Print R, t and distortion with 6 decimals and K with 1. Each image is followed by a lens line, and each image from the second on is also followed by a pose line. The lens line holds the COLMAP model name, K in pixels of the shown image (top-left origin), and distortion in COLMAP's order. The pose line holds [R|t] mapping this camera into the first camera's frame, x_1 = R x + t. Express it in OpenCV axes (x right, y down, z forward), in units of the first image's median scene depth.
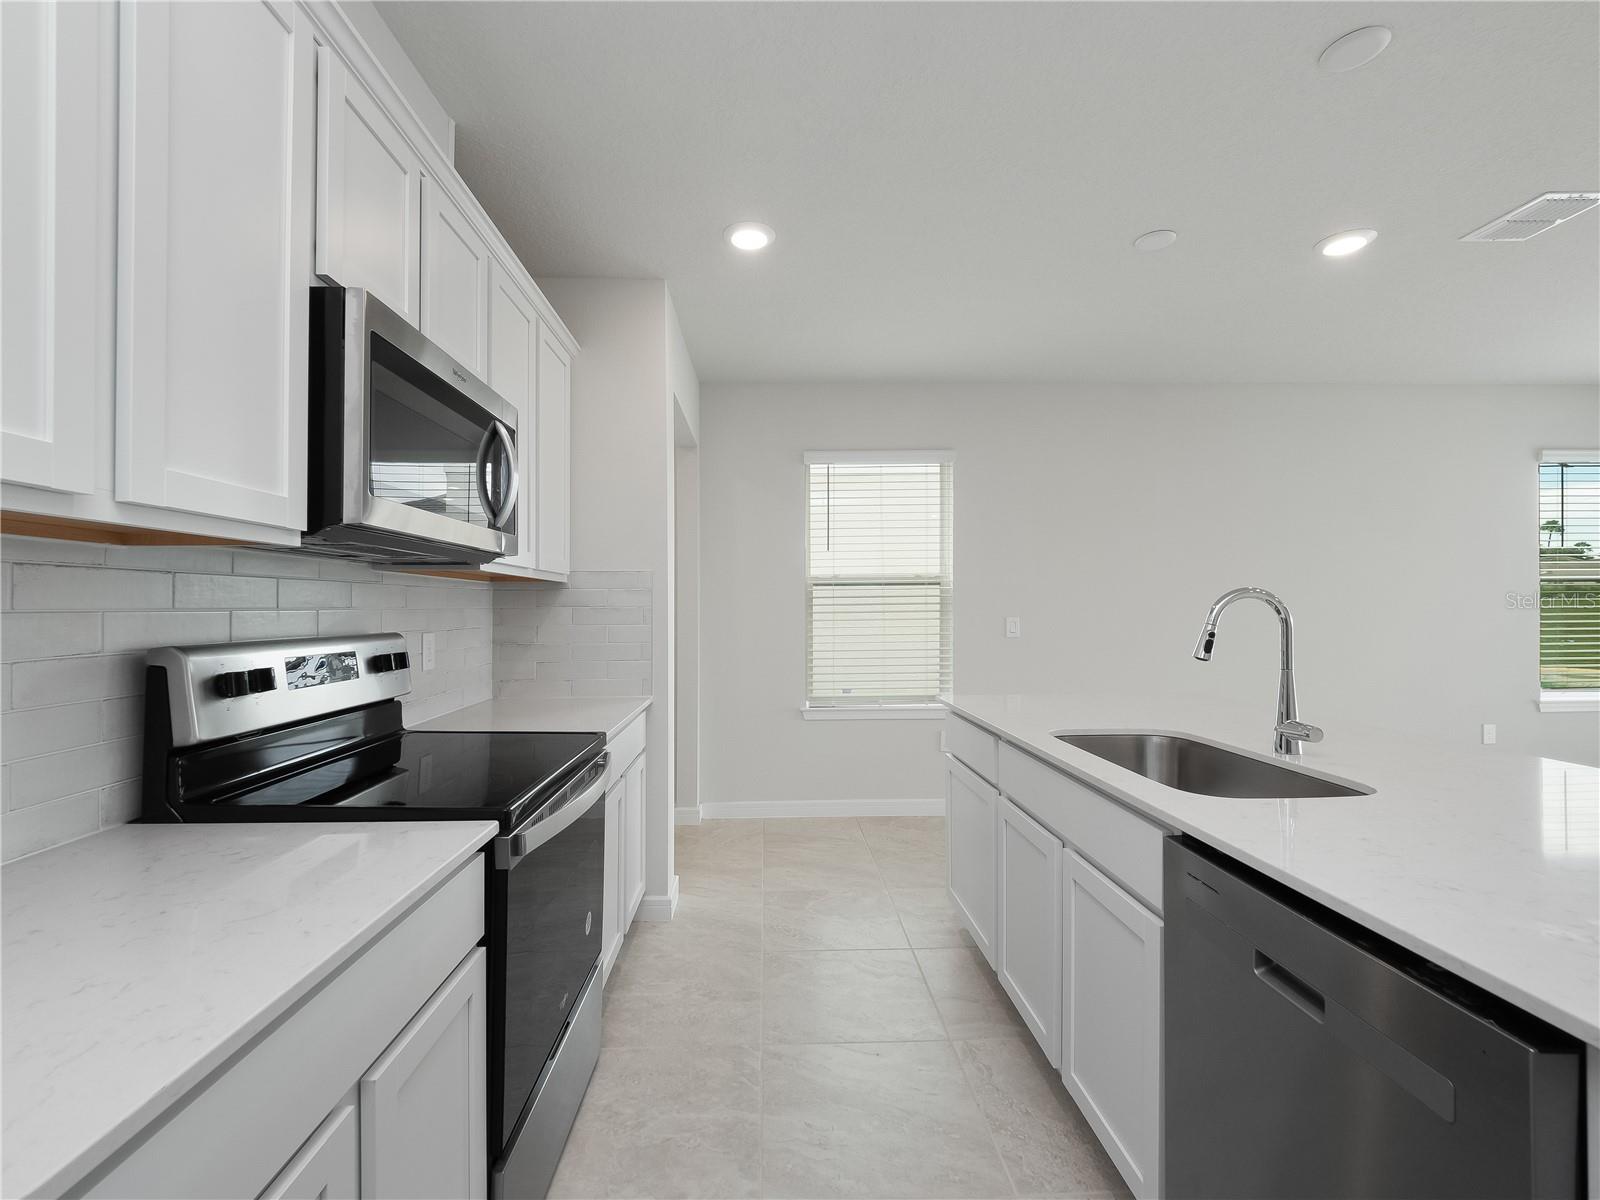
lens RADIAL K [[697.9, 0, 786.8], [0, 697.9, 603.2], [0, 0, 1]] dist [-0.000415, -0.000146]
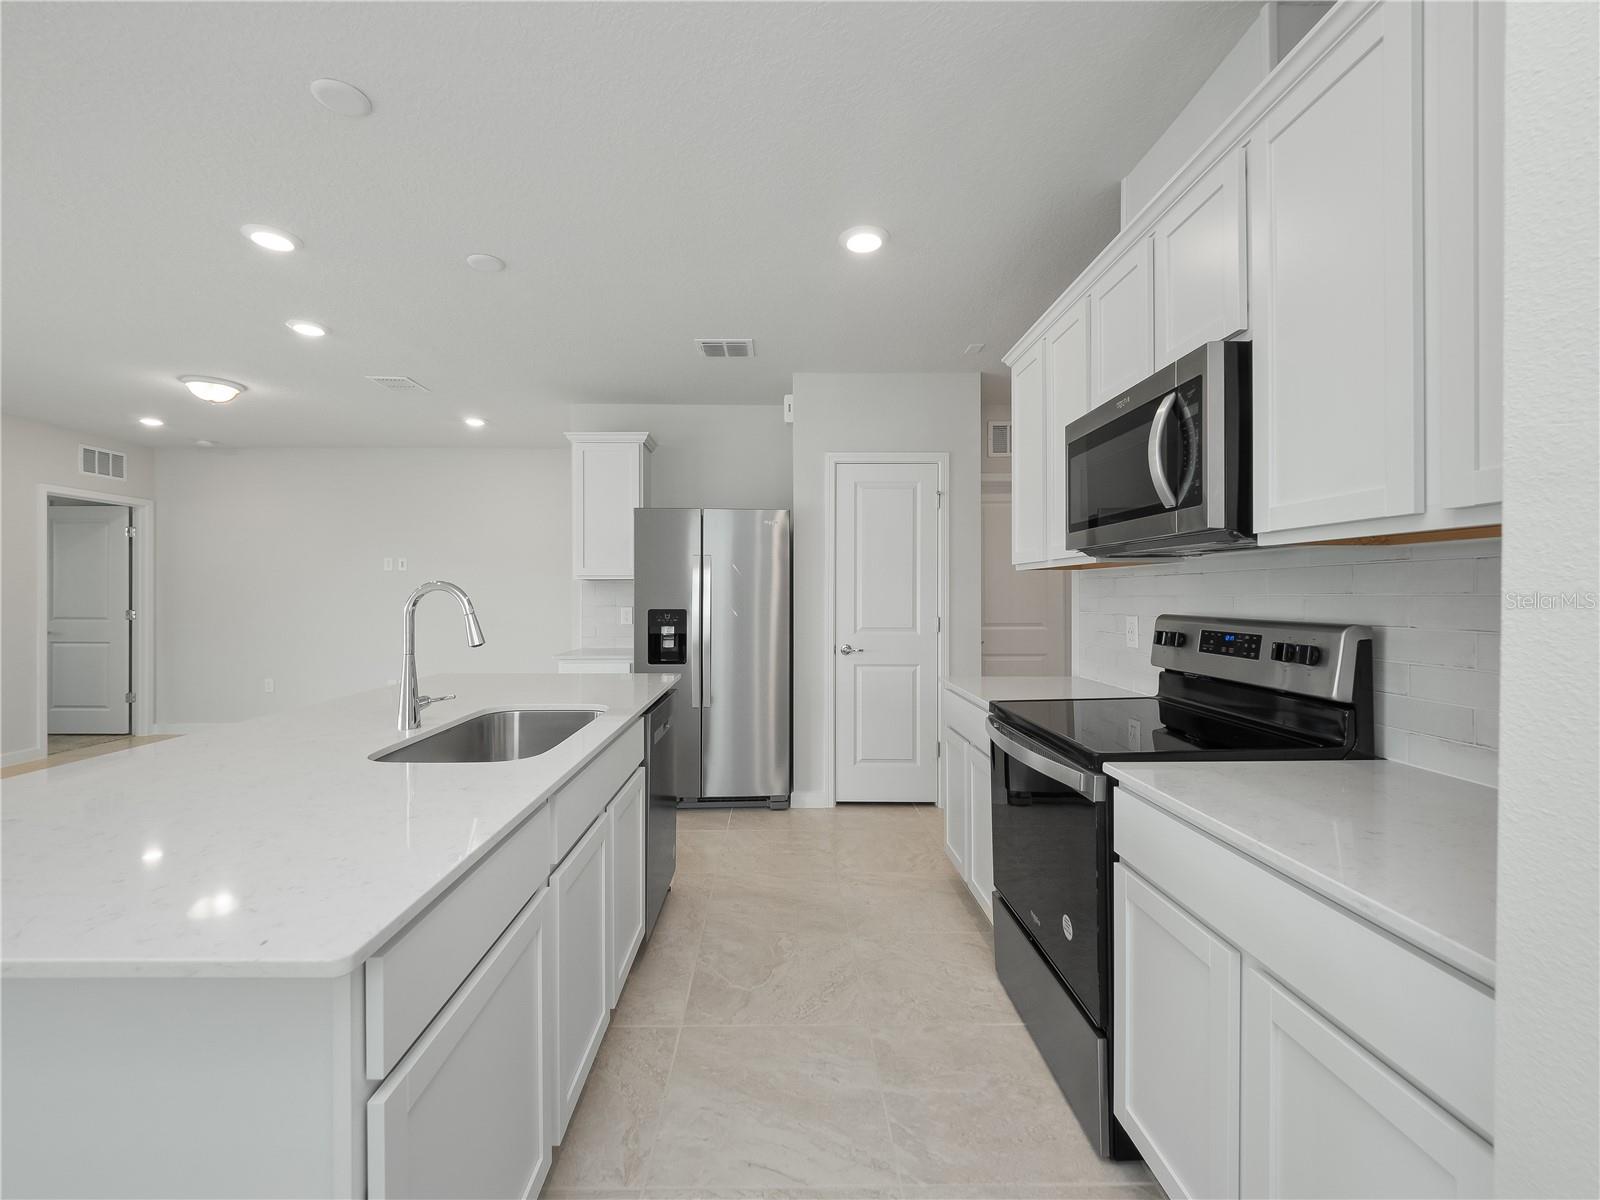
lens RADIAL K [[674.5, 0, 797.4], [0, 674.5, 605.8], [0, 0, 1]] dist [-0.007452, -0.000376]
pose [[-0.999966, 0.005889, 0.005708, 0.047477], [0.005949, 0.999926, 0.010637, 0.005513], [-0.005645, 0.010670, -0.999927, 1.224052]]
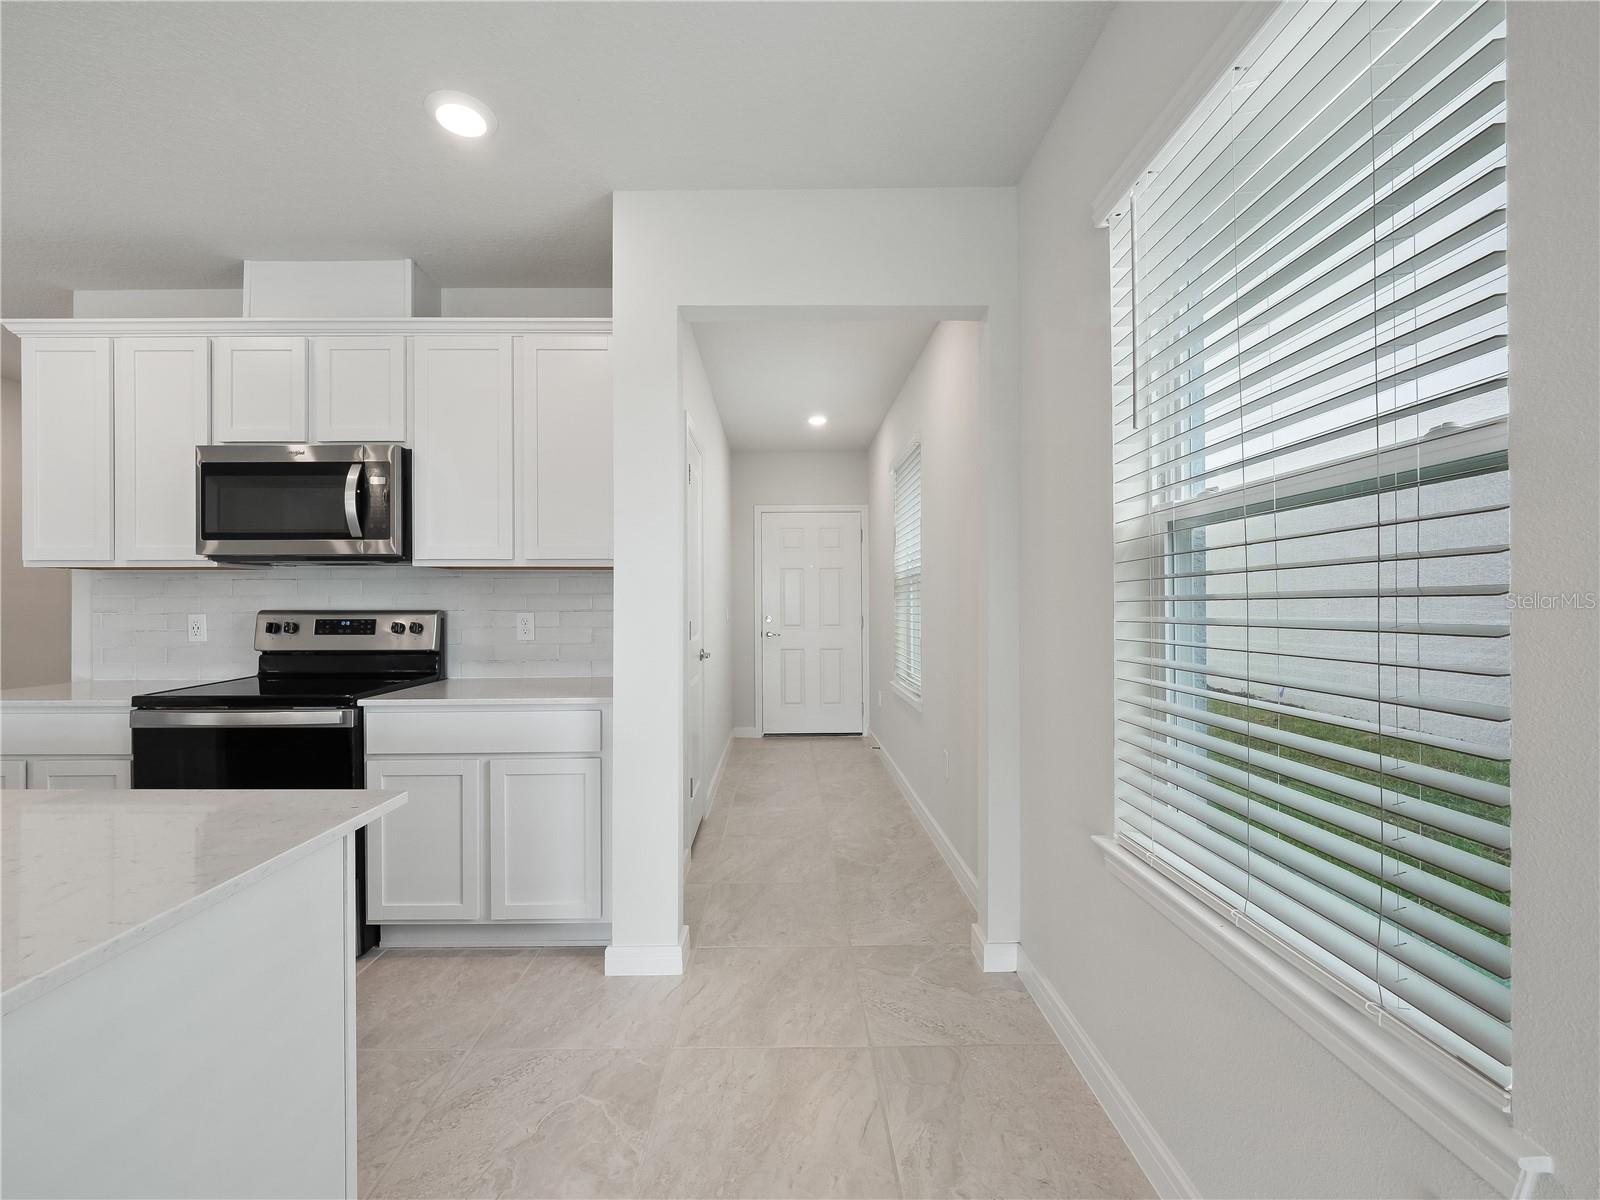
lens RADIAL K [[674.6, 0, 778.4], [0, 674.6, 598.5], [0, 0, 1]] dist [-0.002172, -0.000676]
pose [[-0.019080, -0.004890, -0.999806, 0.621360], [0.007944, 0.999956, -0.005043, 0.020339], [0.999786, -0.008039, -0.019040, 1.225897]]
